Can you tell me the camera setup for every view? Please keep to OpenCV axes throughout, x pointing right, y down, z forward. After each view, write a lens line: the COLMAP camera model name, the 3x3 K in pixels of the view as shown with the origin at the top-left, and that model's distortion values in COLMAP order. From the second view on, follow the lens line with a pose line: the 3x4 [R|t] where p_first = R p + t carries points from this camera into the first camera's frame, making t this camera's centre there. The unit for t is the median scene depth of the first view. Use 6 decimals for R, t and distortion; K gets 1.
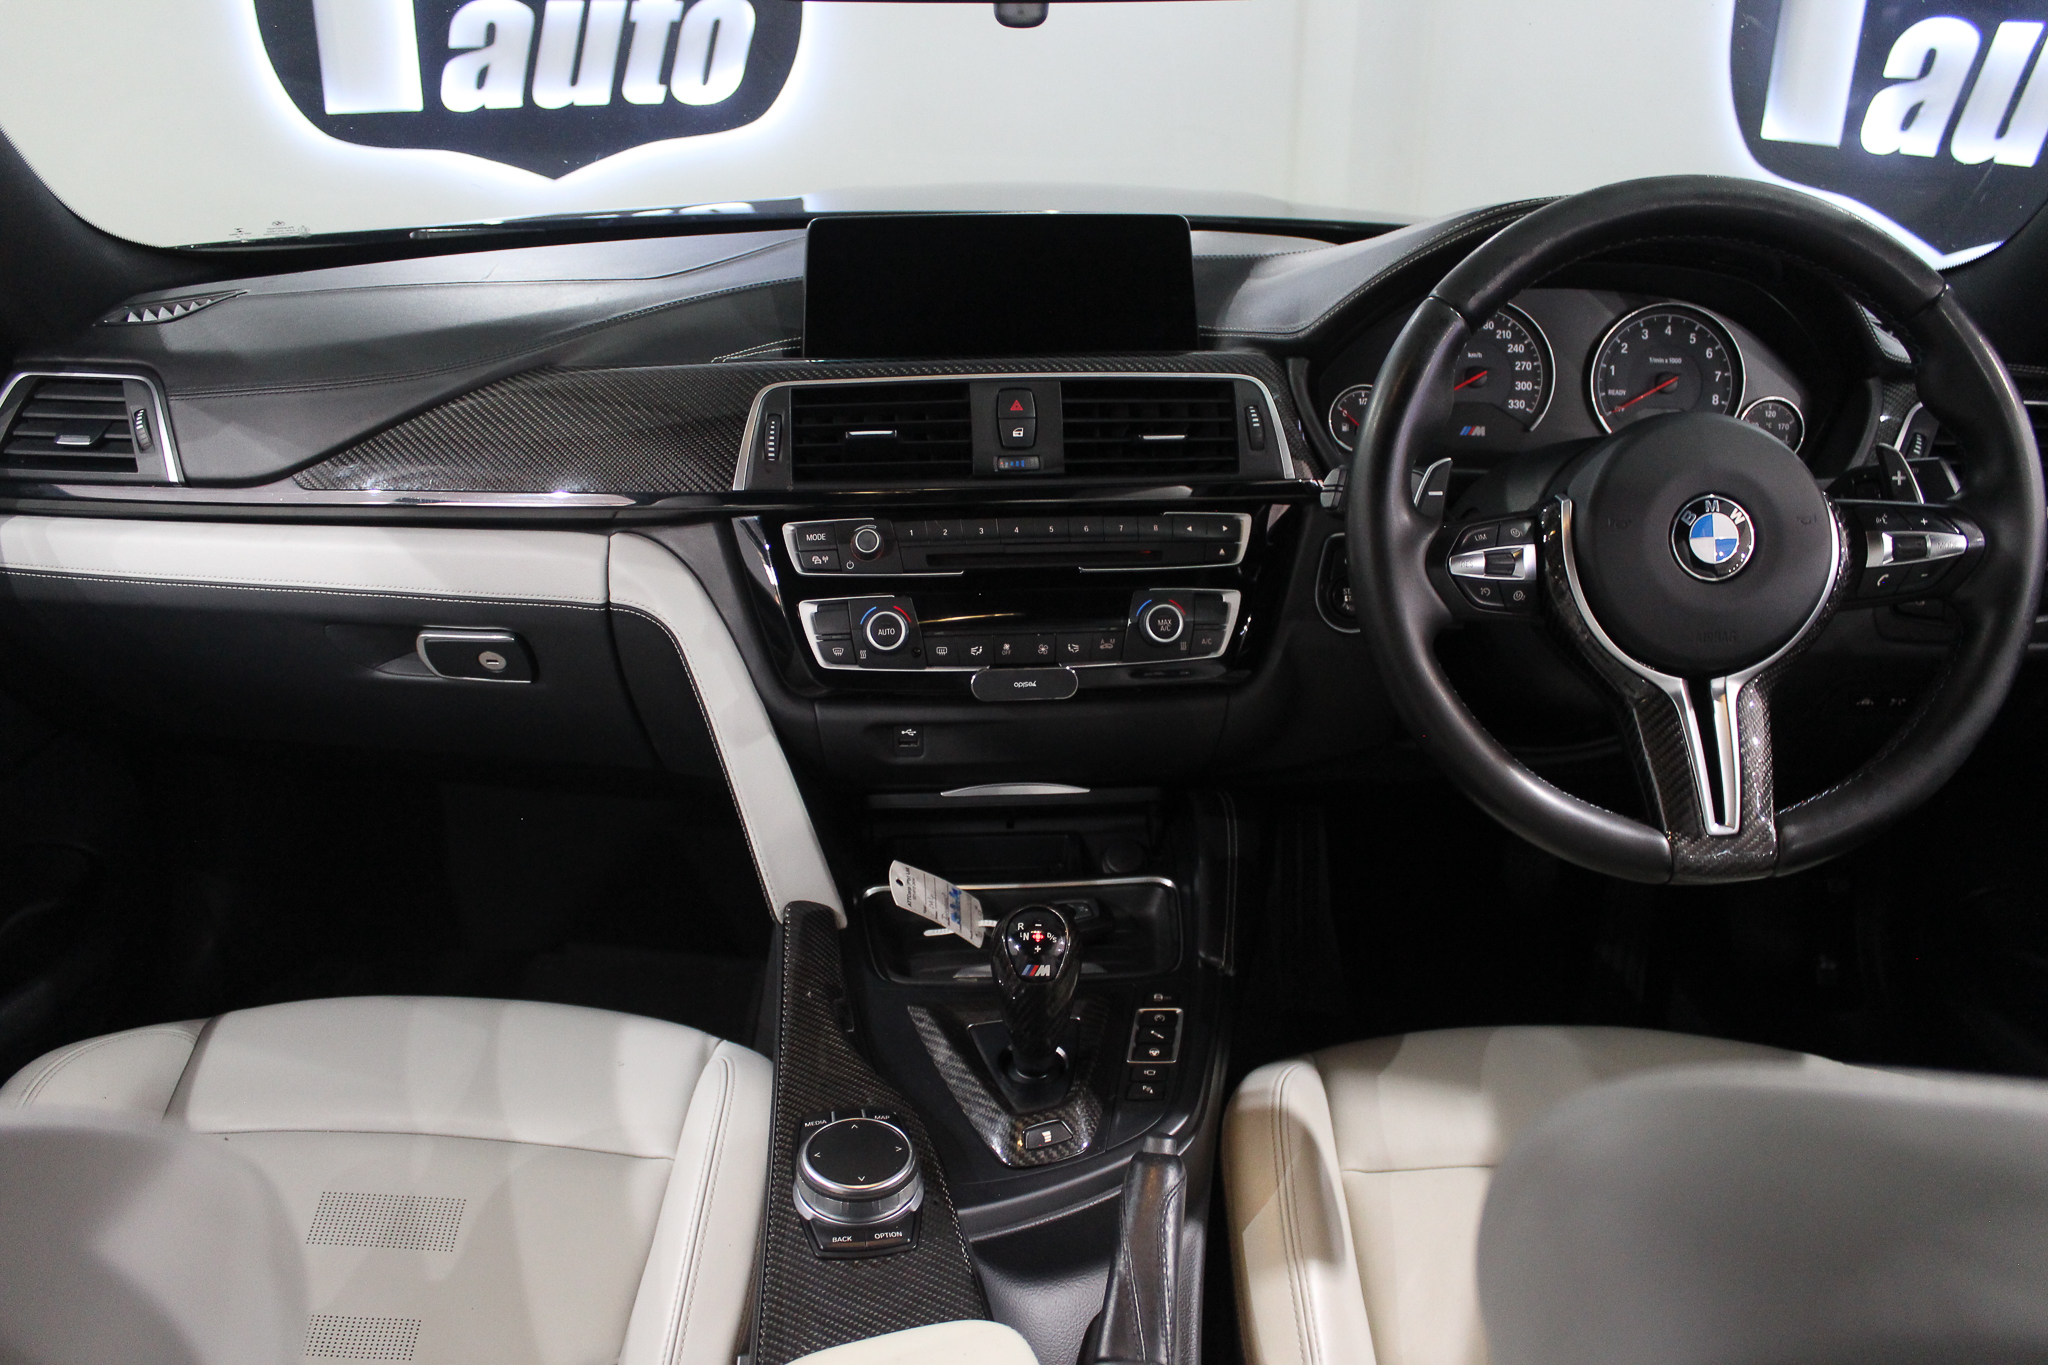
lens RADIAL K [[1684.2, 0, 1014.8], [0, 1684.2, 687.7], [0, 0, 1]] dist [-0.129470, 0.030972]
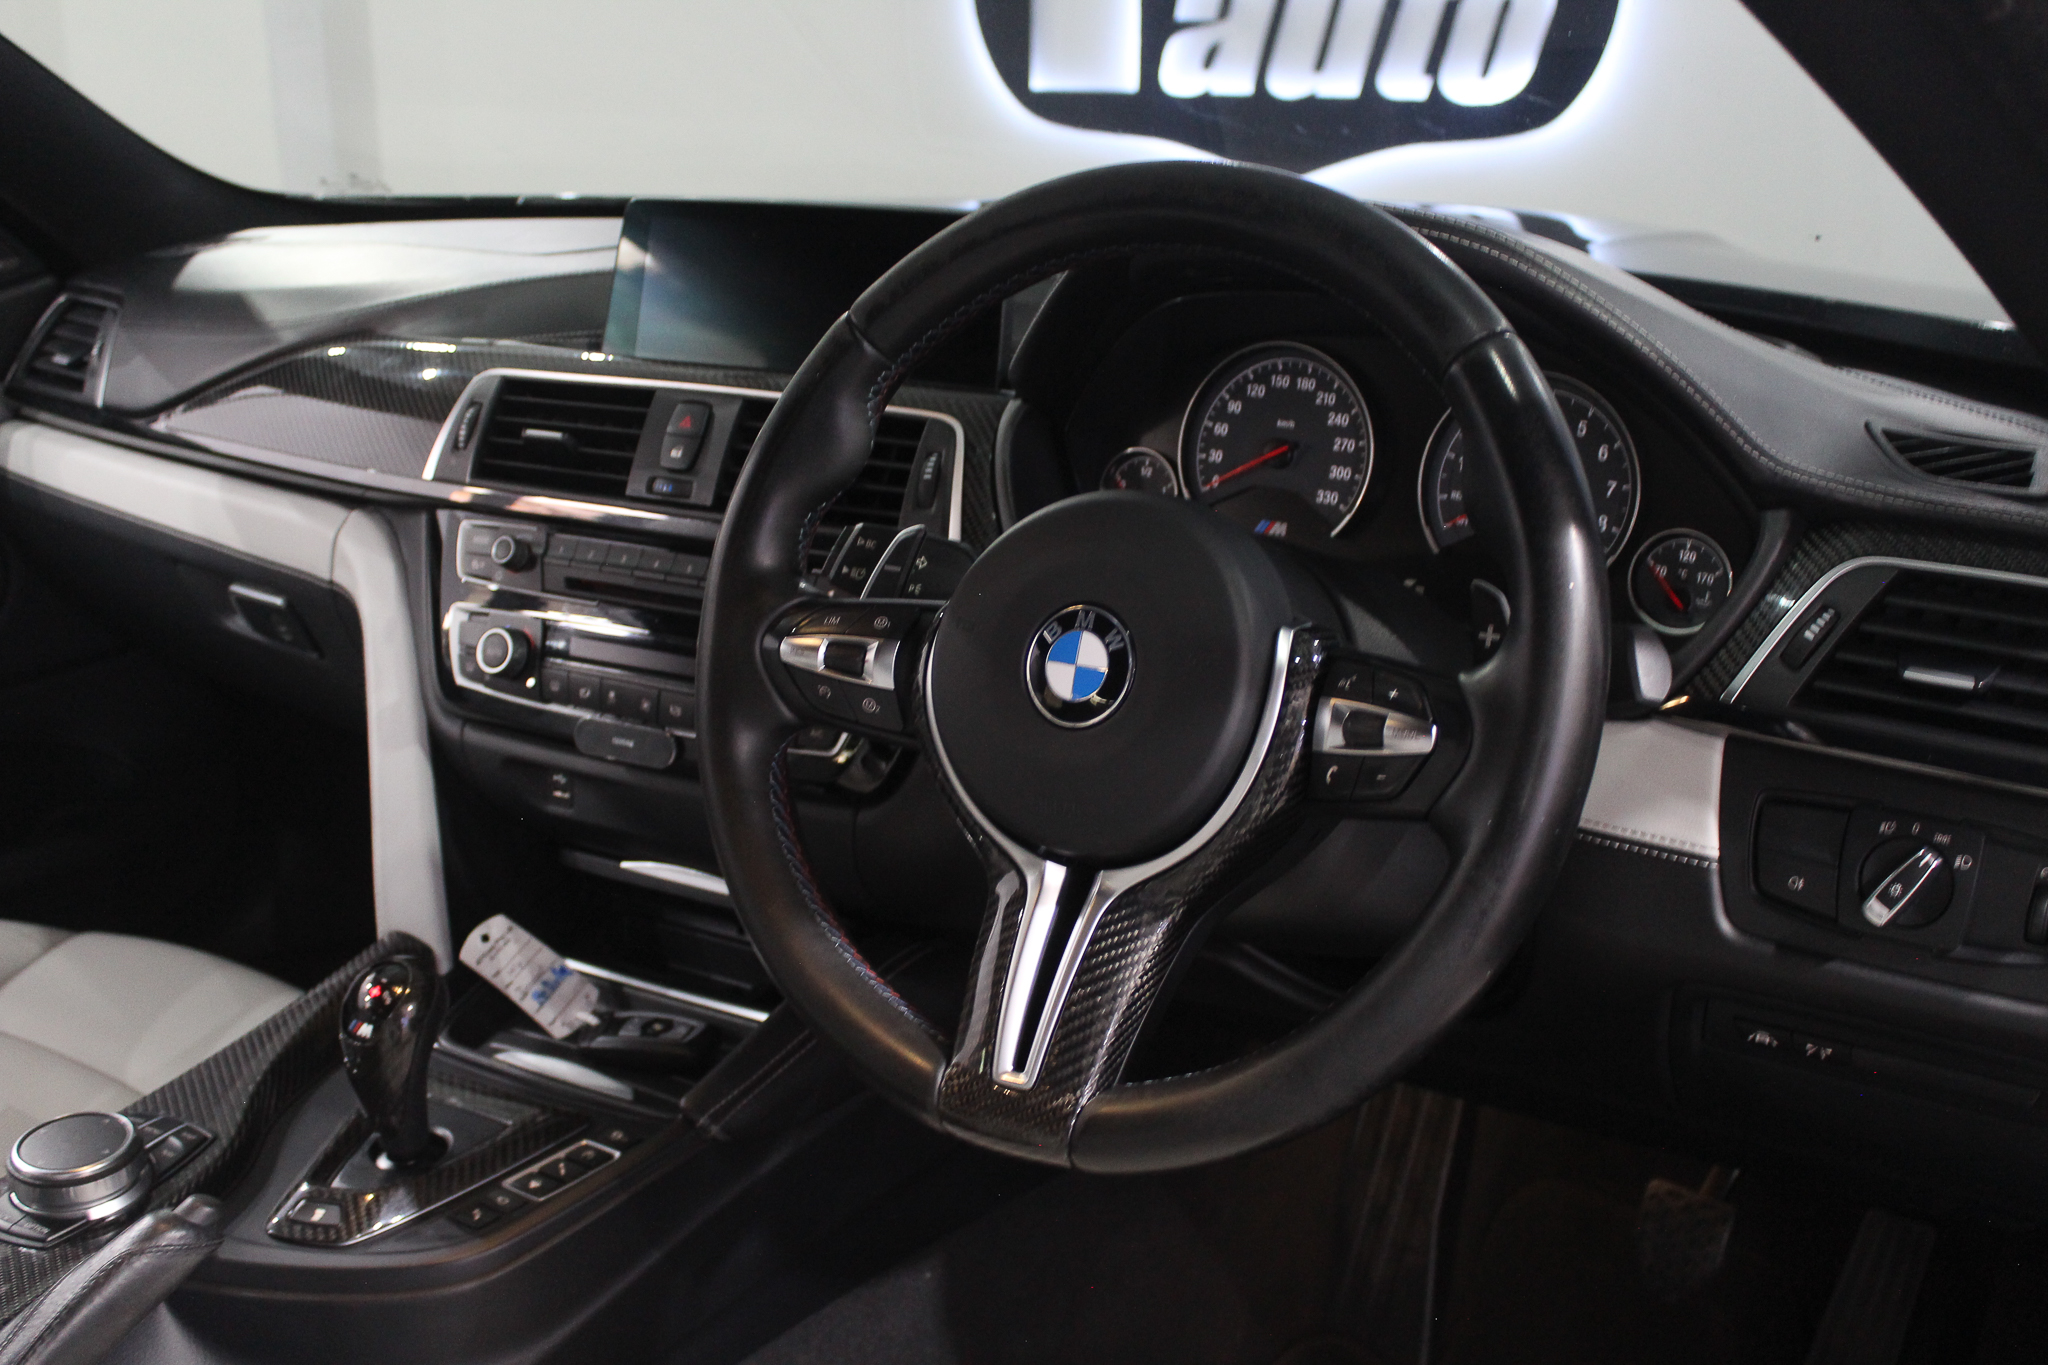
lens RADIAL K [[2181.1, 0, 1014.8], [0, 2181.1, 678.1], [0, 0, 1]] dist [-0.094152, 0.000000]
pose [[0.830374, 0.165051, -0.532200, 0.729176], [-0.209711, 0.977467, -0.024063, -0.047053], [0.516236, 0.131590, 0.846277, 0.161331]]
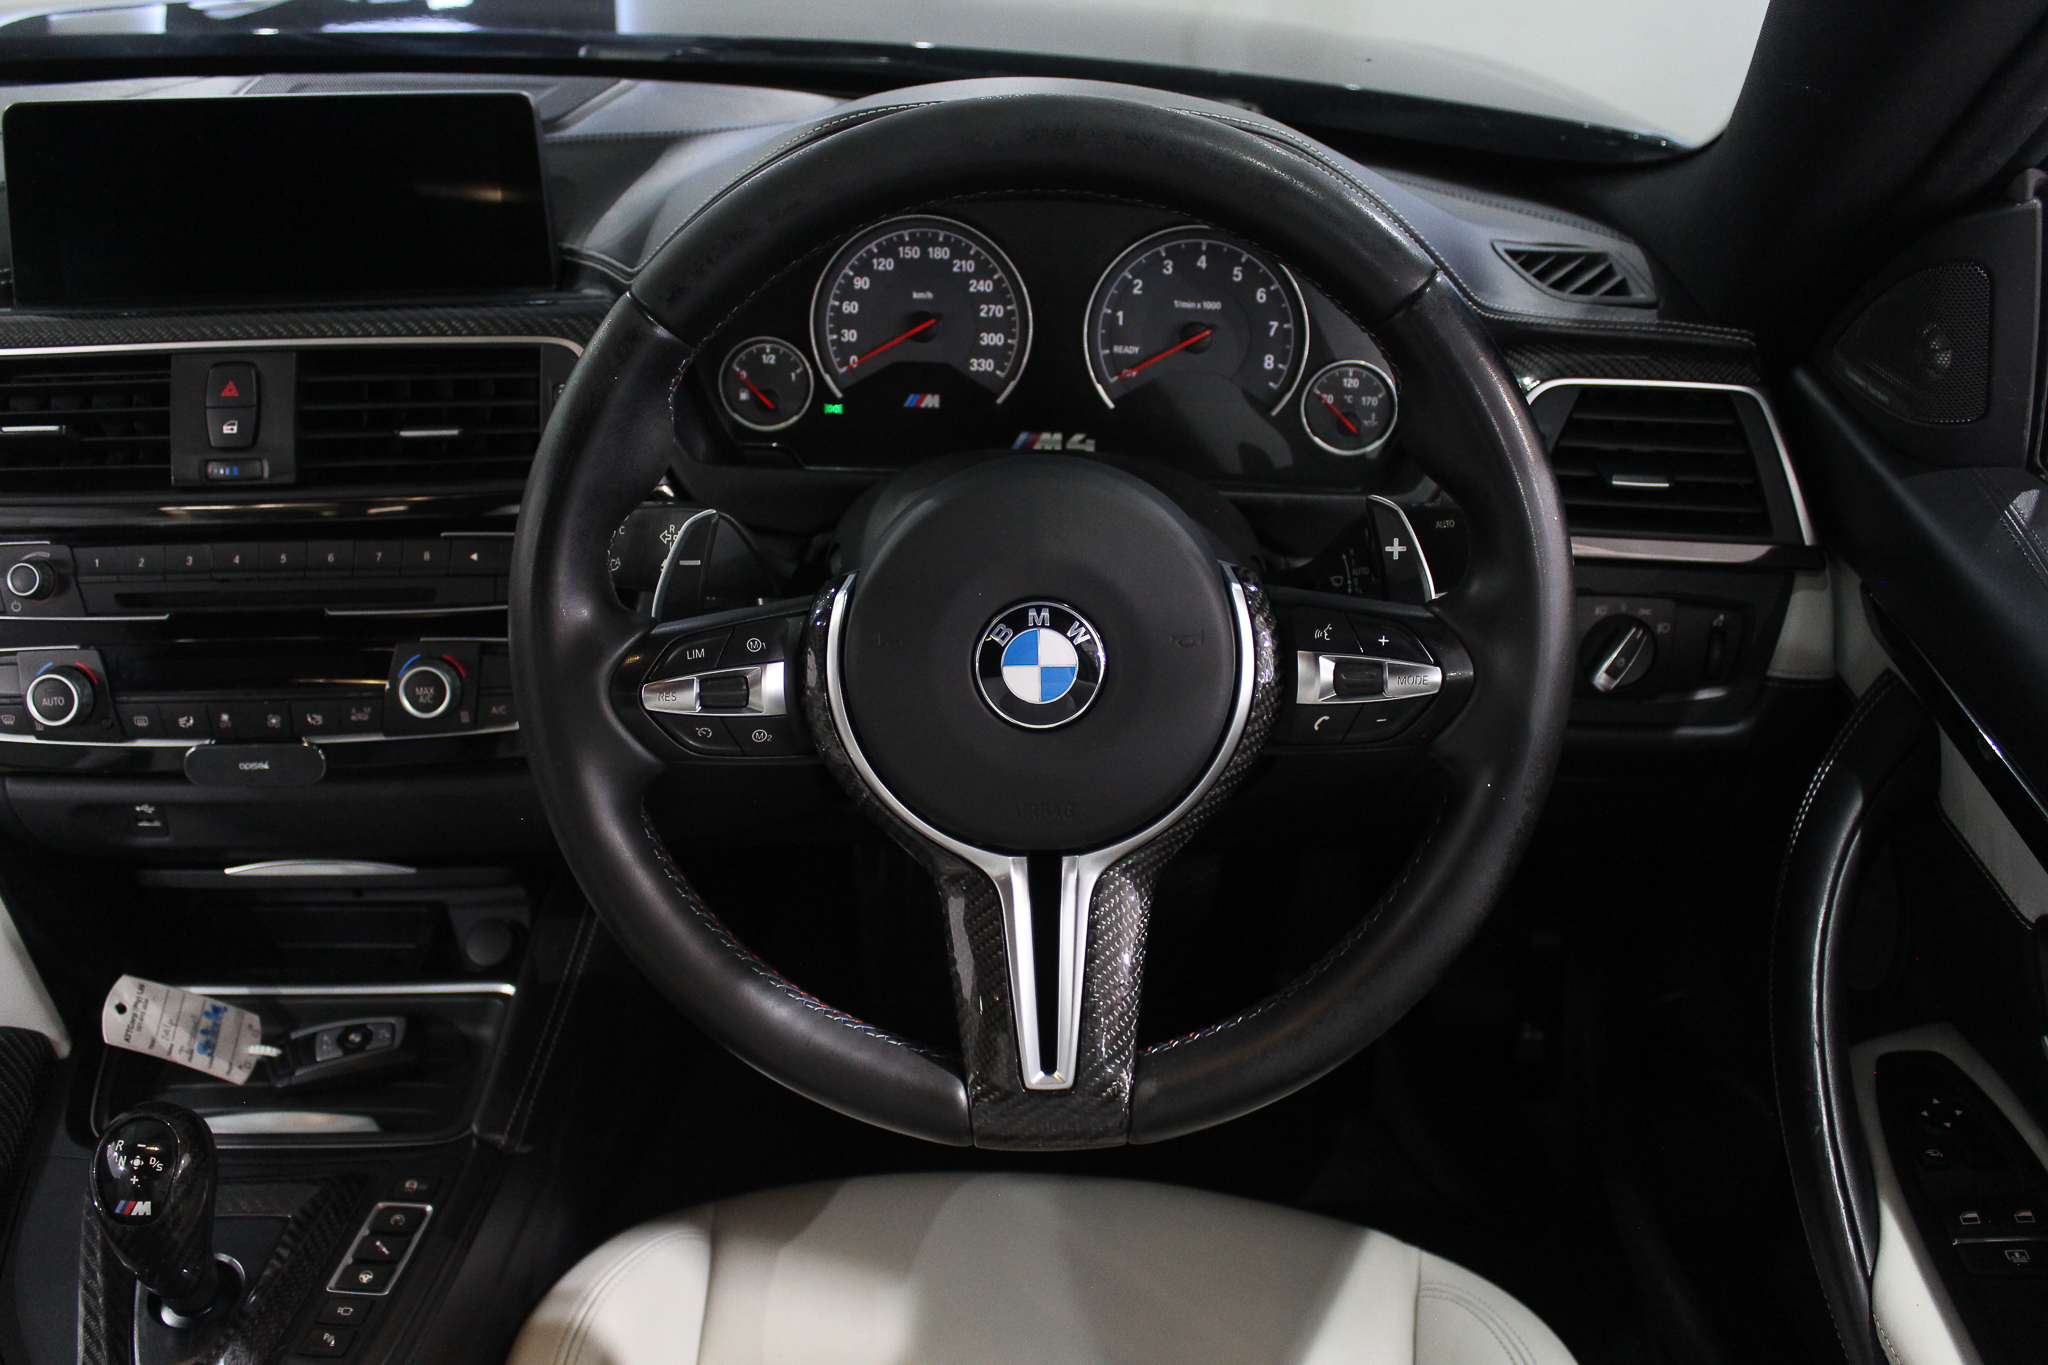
lens RADIAL K [[1828.8, 0, 1020.6], [0, 1828.8, 672.7], [0, 0, 1]] dist [-0.149069, 0.110466]
pose [[0.999689, 0.021548, -0.012586, 0.346135], [-0.019634, 0.990485, 0.136212, -0.153229], [0.015401, -0.135922, 0.990600, 0.216676]]
